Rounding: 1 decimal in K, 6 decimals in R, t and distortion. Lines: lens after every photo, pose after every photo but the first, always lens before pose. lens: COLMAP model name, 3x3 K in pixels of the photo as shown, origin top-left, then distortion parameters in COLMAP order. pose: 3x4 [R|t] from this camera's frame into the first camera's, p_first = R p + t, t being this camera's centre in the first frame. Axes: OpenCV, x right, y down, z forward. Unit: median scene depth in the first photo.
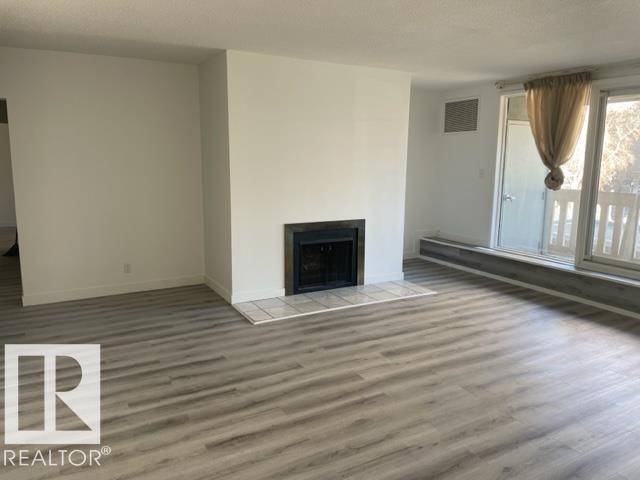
lens RADIAL K [[493.6, 0, 318.9], [0, 493.6, 240.5], [0, 0, 1]] dist [0.002679, -0.001900]
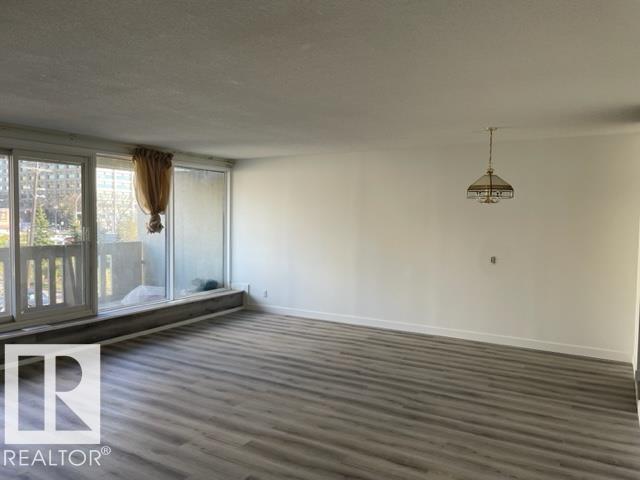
lens RADIAL K [[493.6, 0, 318.1], [0, 493.6, 242.2], [0, 0, 1]] dist [0.002679, -0.001900]
pose [[-0.498721, -0.062112, 0.864534, -0.869413], [0.138301, 0.978948, 0.150113, -0.263851], [-0.855658, 0.194430, -0.479632, 1.351173]]
